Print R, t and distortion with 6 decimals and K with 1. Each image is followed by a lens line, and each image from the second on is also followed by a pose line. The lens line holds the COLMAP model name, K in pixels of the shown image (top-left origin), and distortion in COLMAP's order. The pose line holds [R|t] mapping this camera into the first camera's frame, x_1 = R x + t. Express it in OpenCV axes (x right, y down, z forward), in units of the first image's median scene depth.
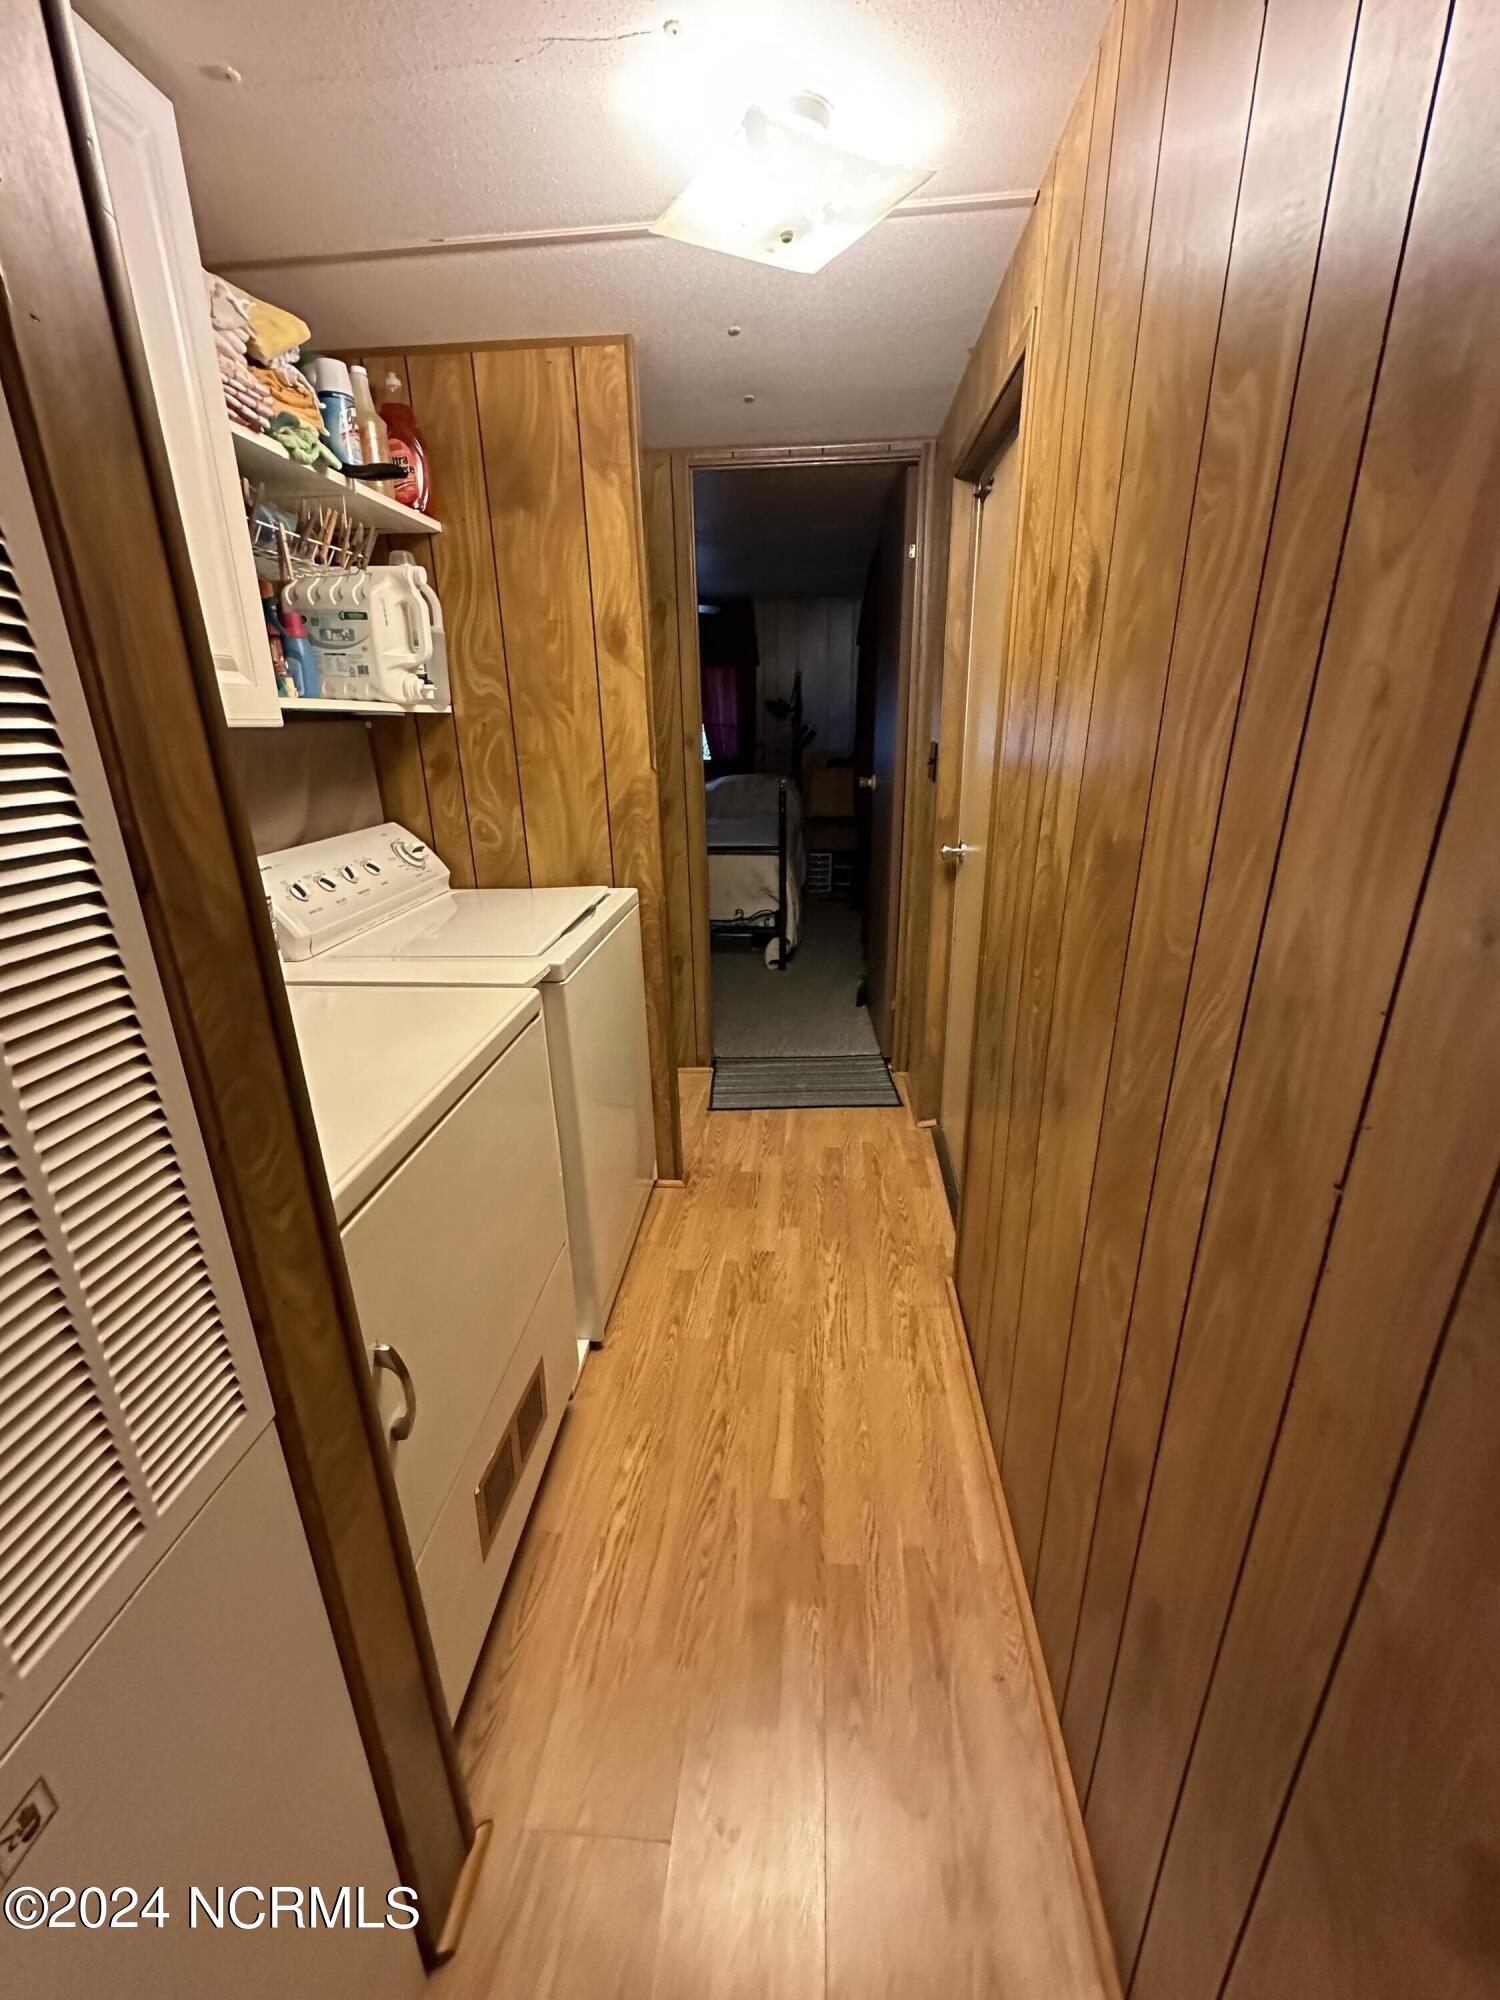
lens RADIAL K [[797.9, 0, 750.8], [0, 797.9, 1004.6], [0, 0, 1]] dist [0.000121, -0.000323]
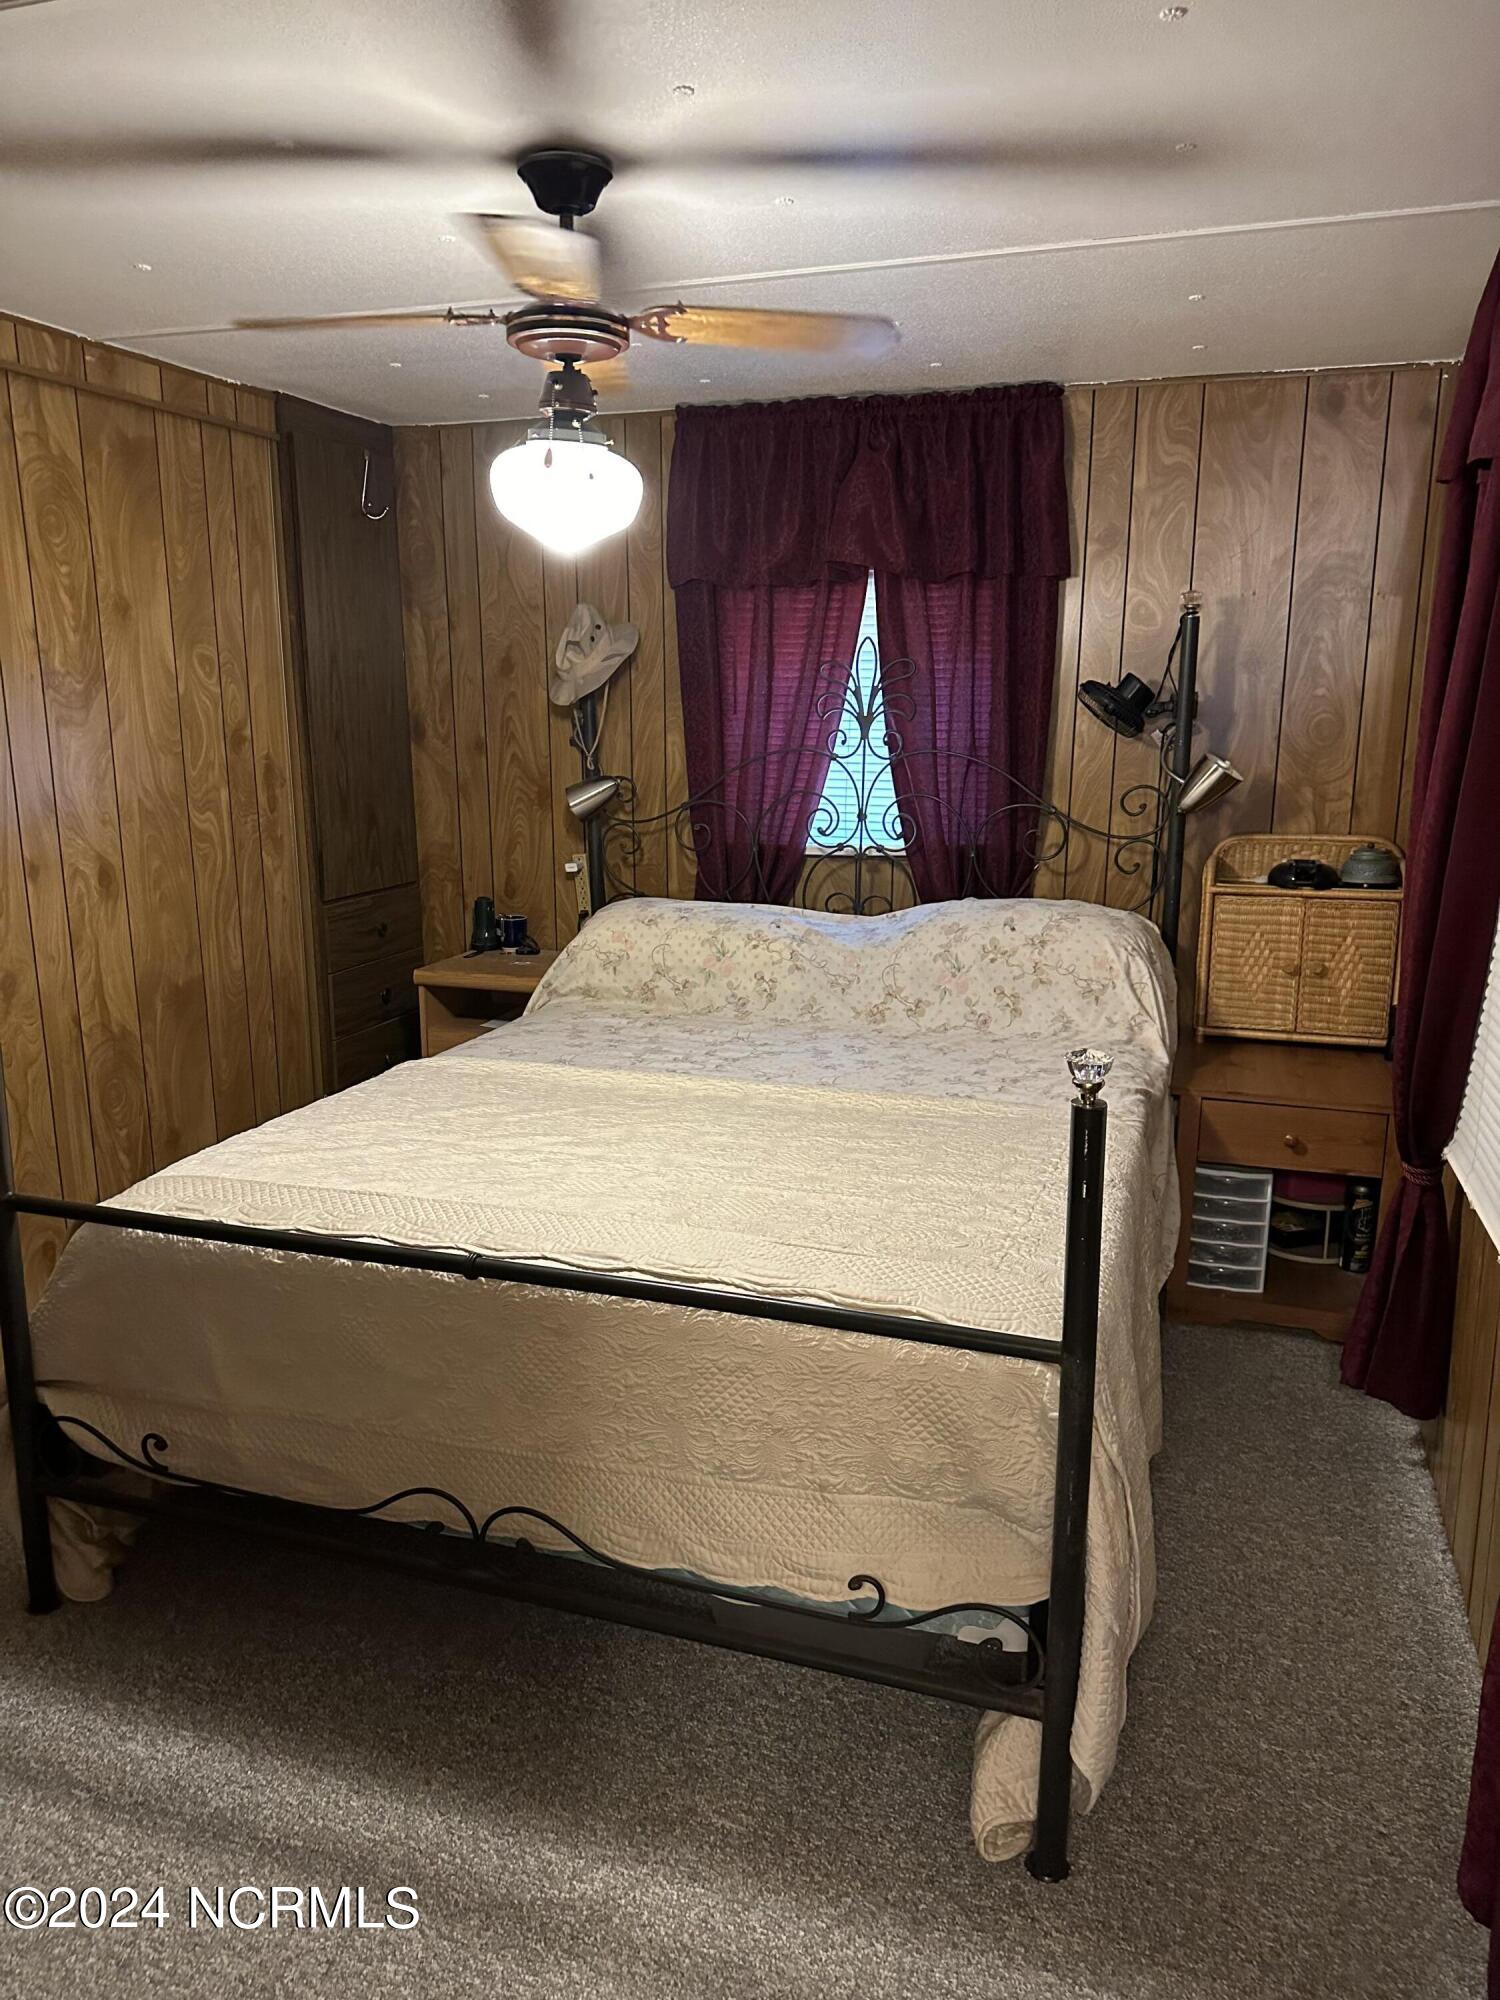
lens RADIAL K [[1415.1, 0, 746.5], [0, 1415.1, 999.0], [0, 0, 1]] dist [0.032358, -0.044426]
pose [[0.972262, 0.075624, -0.221333, 0.028220], [-0.101457, 0.988986, -0.107762, -0.232739], [0.210745, 0.127229, 0.969226, 0.563690]]
